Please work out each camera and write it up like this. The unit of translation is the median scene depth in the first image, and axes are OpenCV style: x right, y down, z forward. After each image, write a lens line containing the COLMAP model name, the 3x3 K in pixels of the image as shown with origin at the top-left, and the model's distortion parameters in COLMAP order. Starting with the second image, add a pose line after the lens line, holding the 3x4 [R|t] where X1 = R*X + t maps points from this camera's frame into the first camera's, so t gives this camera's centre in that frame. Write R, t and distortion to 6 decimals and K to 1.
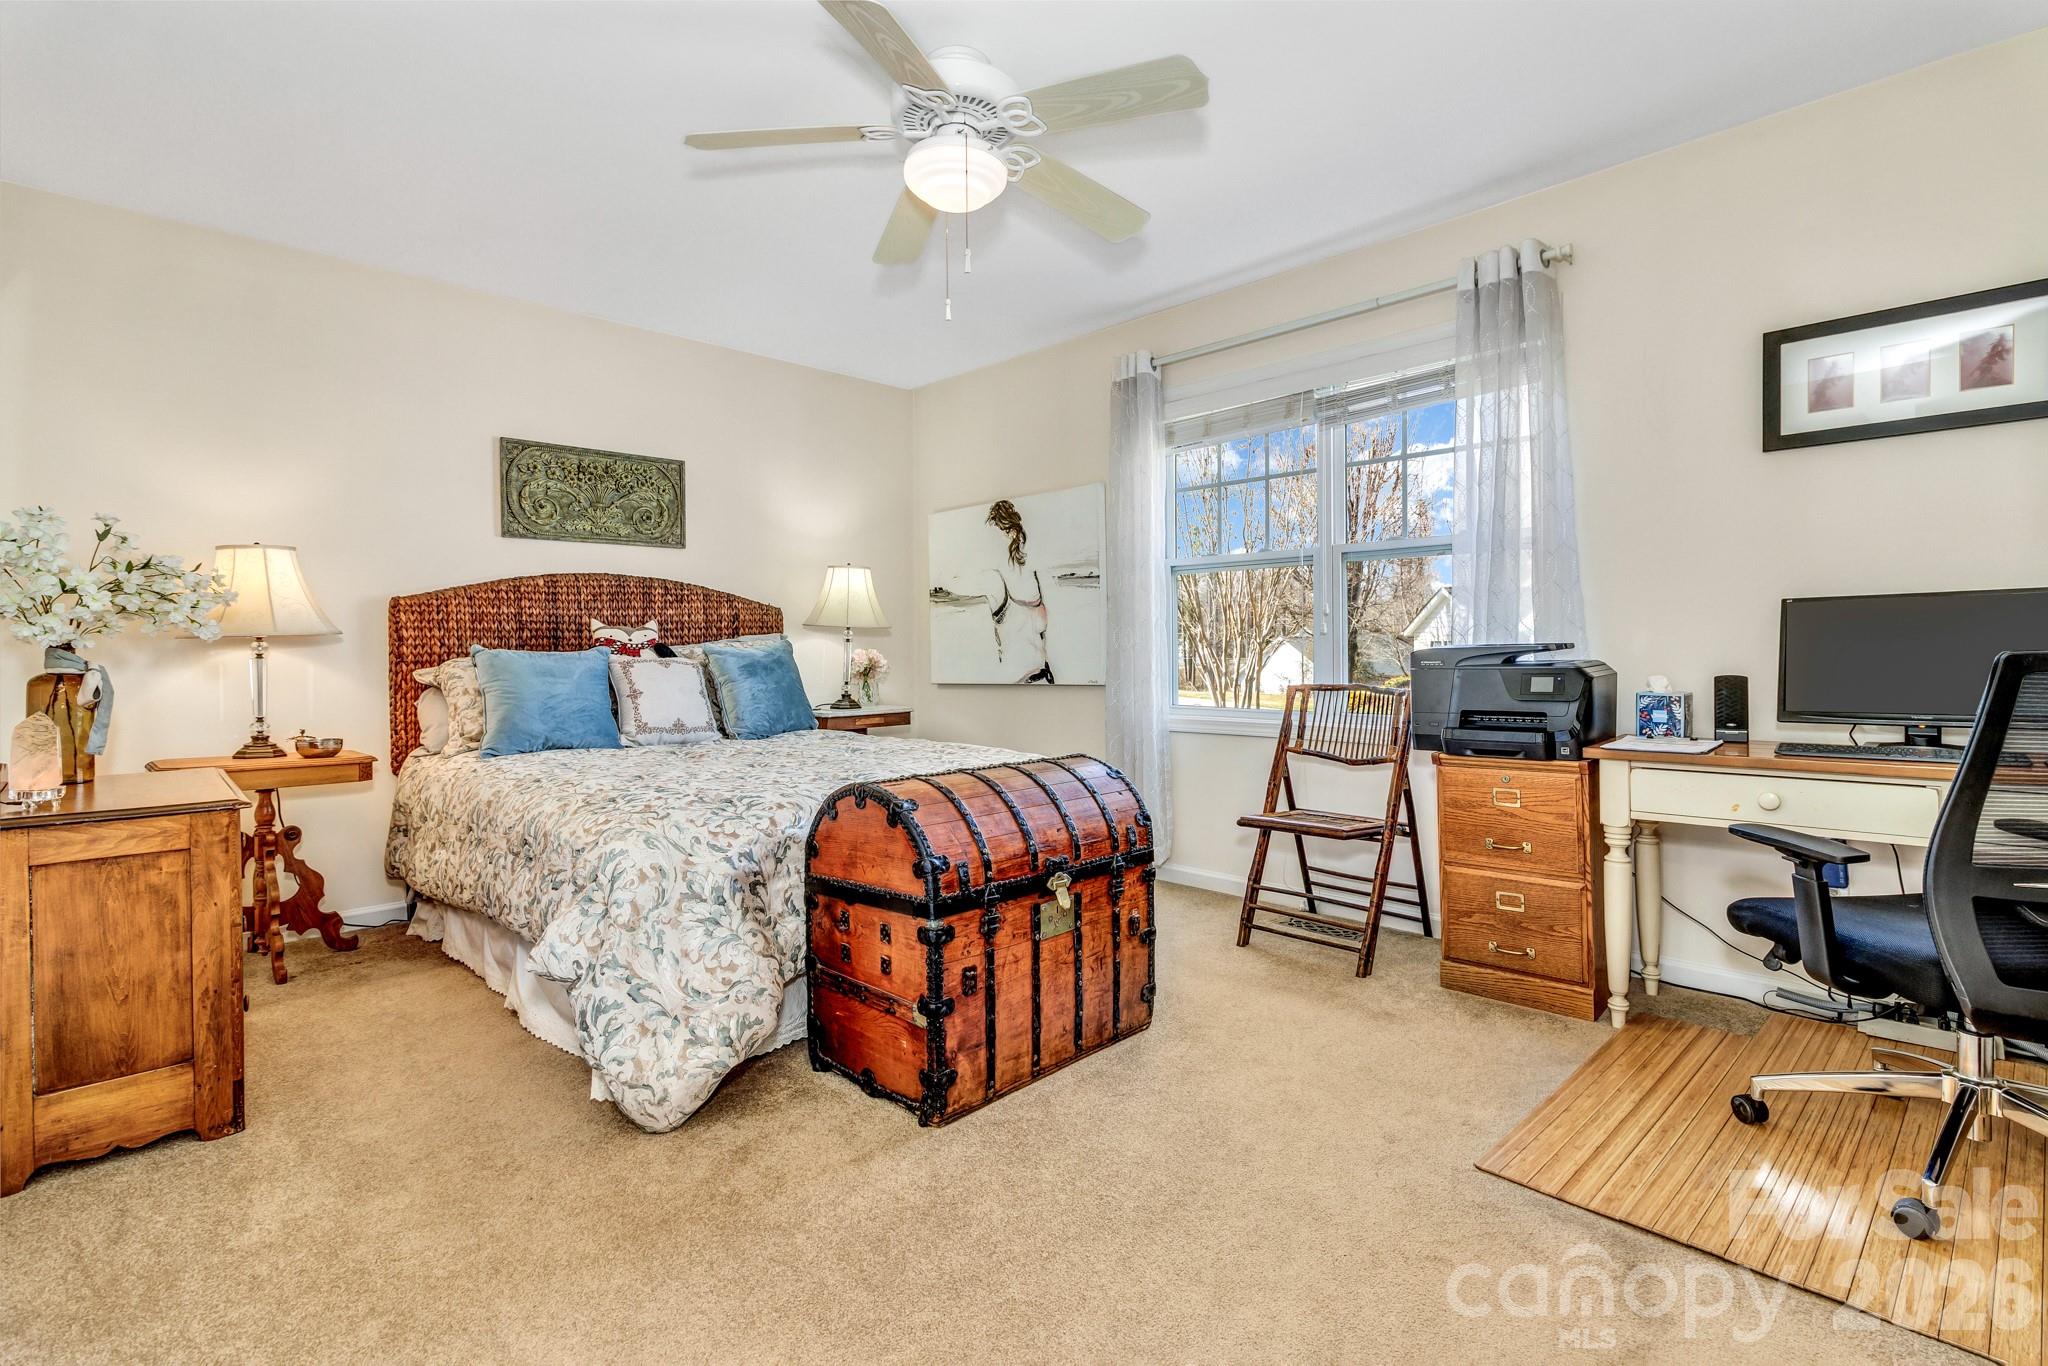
lens RADIAL K [[952.5, 0, 1022.2], [0, 952.5, 657.0], [0, 0, 1]] dist [-0.003712, -0.000343]
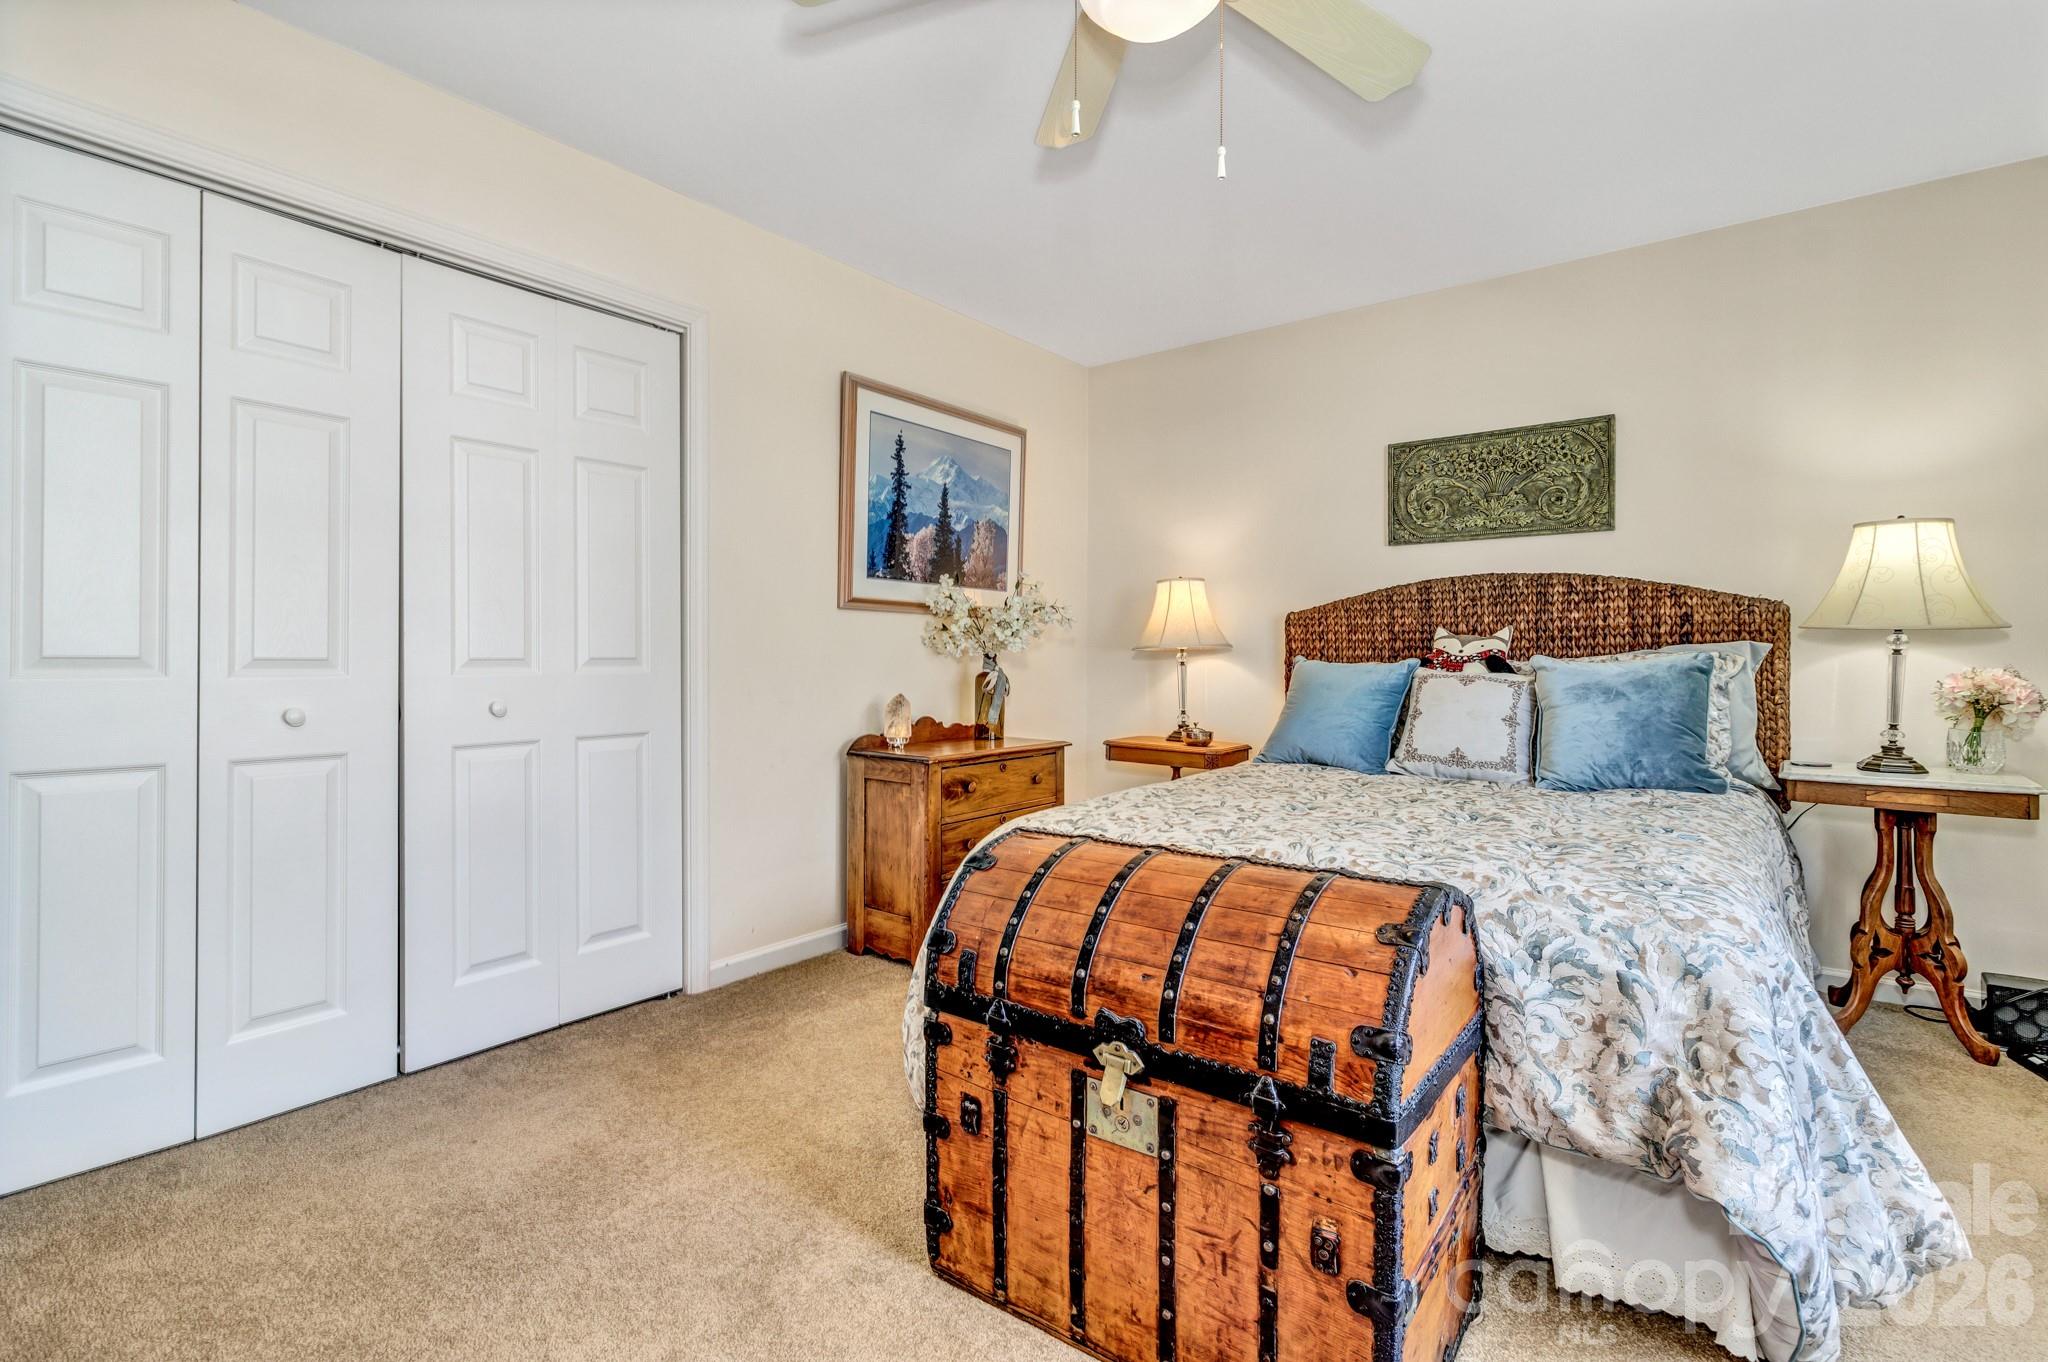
lens RADIAL K [[930.2, 0, 1020.1], [0, 930.2, 657.1], [0, 0, 1]] dist [-0.001317, -0.000036]
pose [[0.151031, 0.008532, -0.988492, 0.364271], [-0.015716, 0.999857, 0.006229, -0.012134], [0.988404, 0.014594, 0.151143, 0.505703]]
